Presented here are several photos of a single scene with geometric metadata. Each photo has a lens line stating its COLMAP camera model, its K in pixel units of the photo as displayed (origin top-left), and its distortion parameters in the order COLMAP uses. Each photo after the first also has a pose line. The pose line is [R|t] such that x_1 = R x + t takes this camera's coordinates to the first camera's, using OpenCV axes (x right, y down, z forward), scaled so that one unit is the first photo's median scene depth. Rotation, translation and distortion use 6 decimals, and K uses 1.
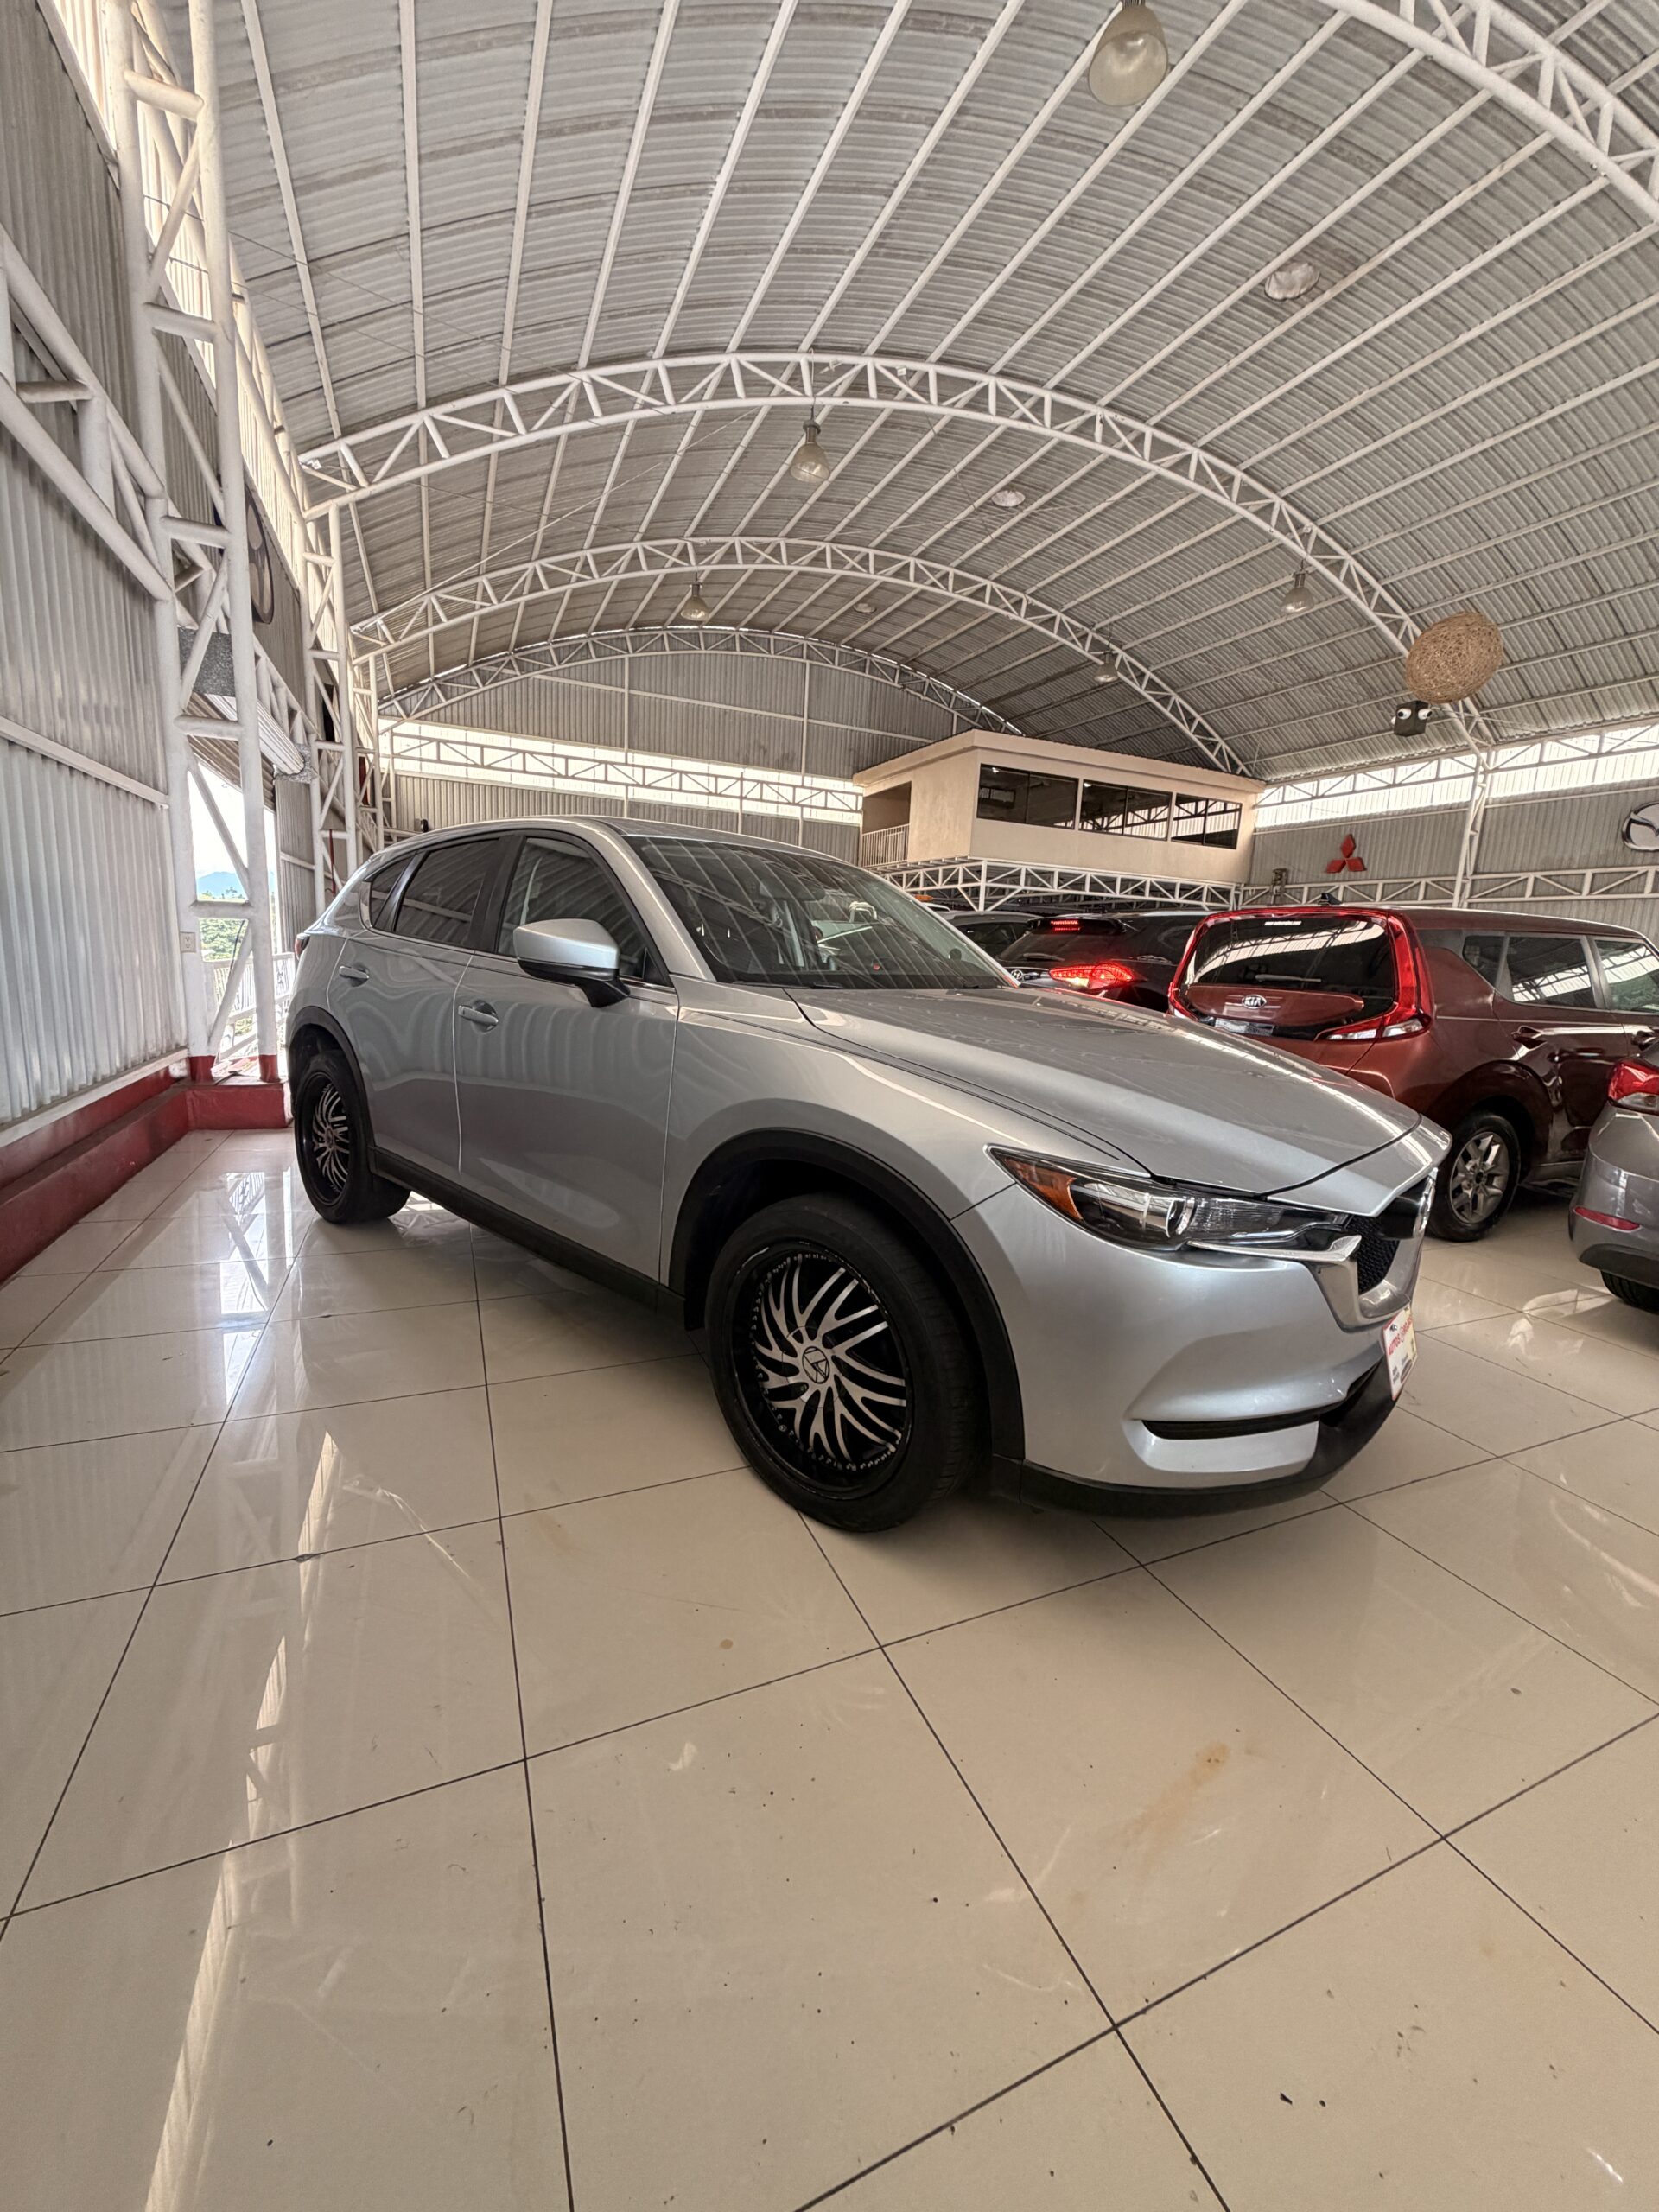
lens RADIAL K [[886.7, 0, 829.5], [0, 886.7, 1106.0], [0, 0, 1]] dist [-0.000279, -0.000065]
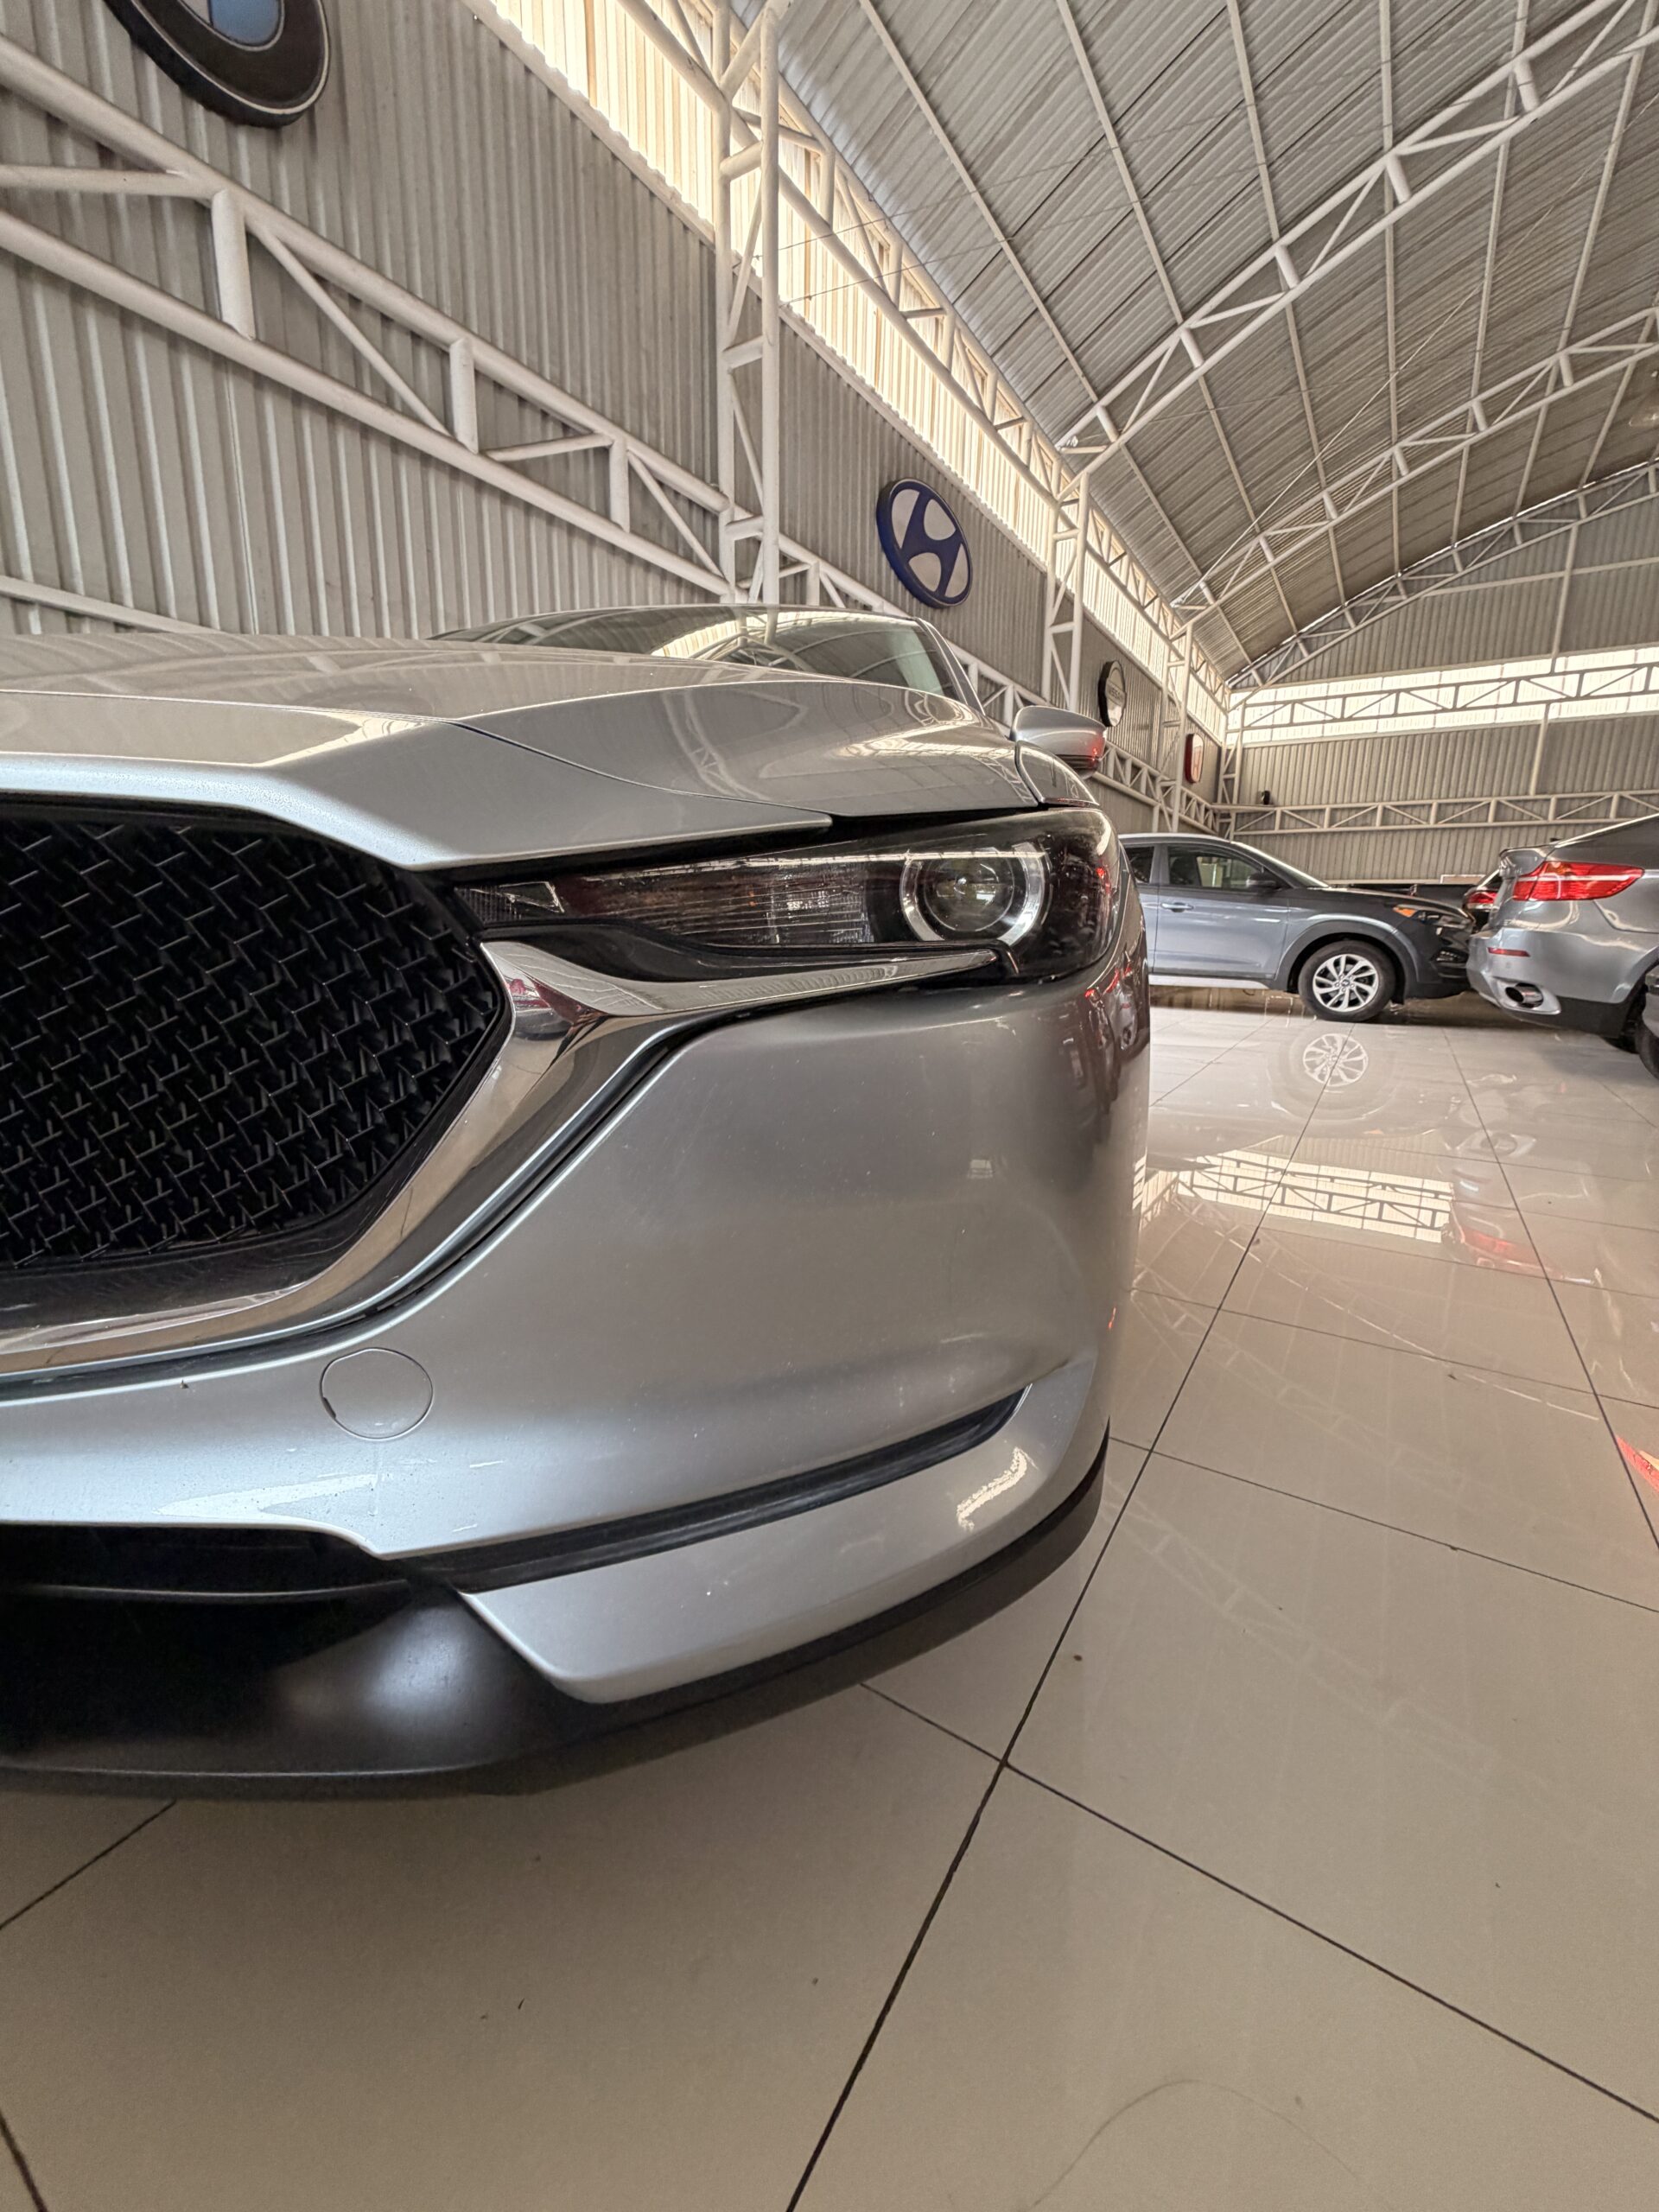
lens RADIAL K [[886.7, 0, 829.5], [0, 886.7, 1106.0], [0, 0, 1]] dist [-0.000279, -0.000065]
pose [[0.559190, 0.128800, -0.818973, 0.097287], [-0.130350, 0.989230, 0.066573, 0.005418], [0.818728, 0.069526, 0.569957, 0.107594]]
